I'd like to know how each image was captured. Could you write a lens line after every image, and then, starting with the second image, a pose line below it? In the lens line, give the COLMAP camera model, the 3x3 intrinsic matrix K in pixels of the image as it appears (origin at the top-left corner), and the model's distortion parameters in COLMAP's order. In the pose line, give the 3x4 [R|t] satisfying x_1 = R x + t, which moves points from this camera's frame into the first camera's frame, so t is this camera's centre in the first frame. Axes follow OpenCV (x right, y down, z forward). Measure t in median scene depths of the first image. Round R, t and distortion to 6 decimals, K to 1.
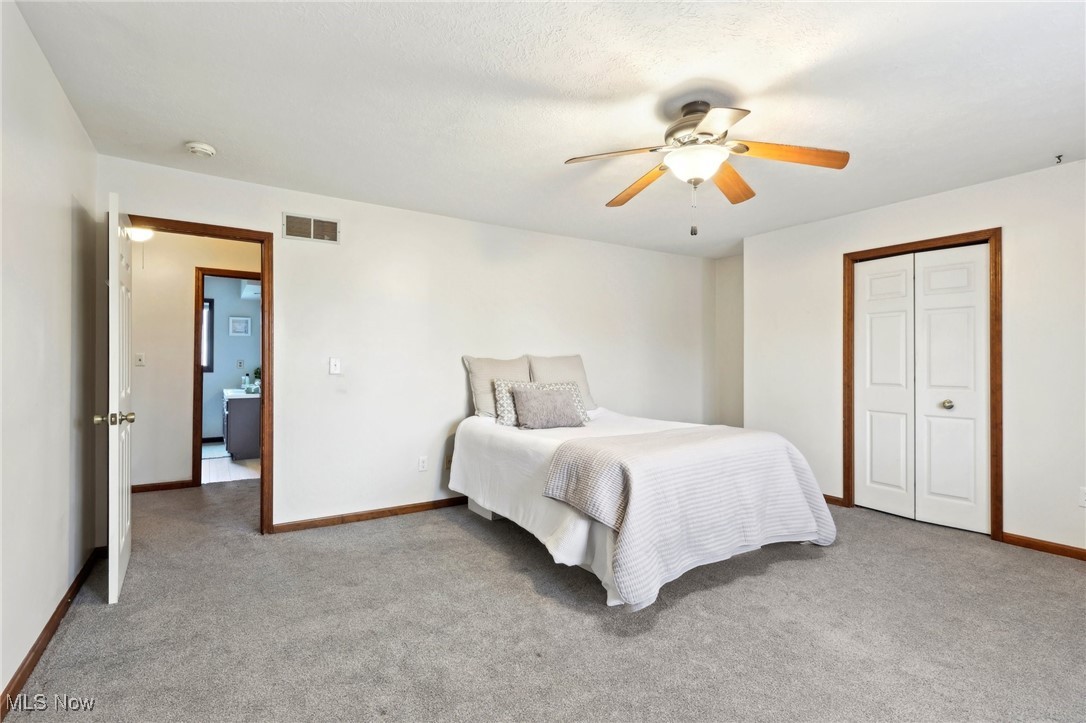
lens RADIAL K [[505.1, 0, 541.3], [0, 505.1, 361.4], [0, 0, 1]] dist [-0.000116, -0.000078]
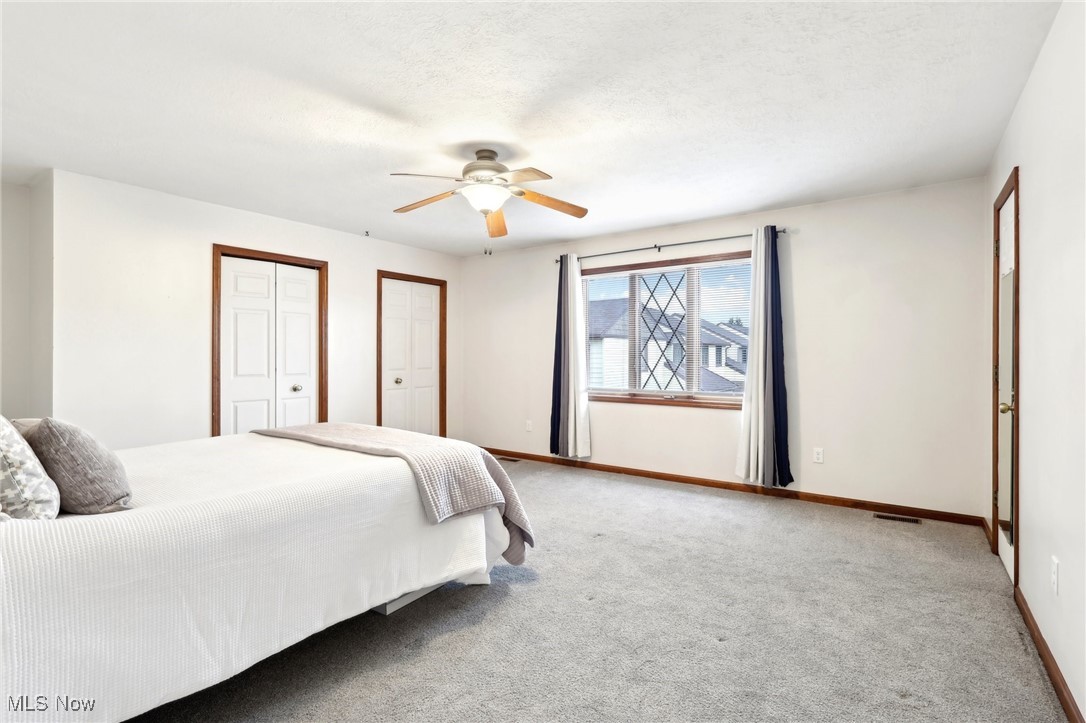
lens RADIAL K [[505.1, 0, 541.5], [0, 505.1, 357.8], [0, 0, 1]] dist [-0.000116, -0.000078]
pose [[-0.360137, -0.004569, 0.932888, -0.577491], [0.000127, 0.999988, 0.004947, 0.002090], [-0.932899, 0.001900, -0.360132, 0.824545]]
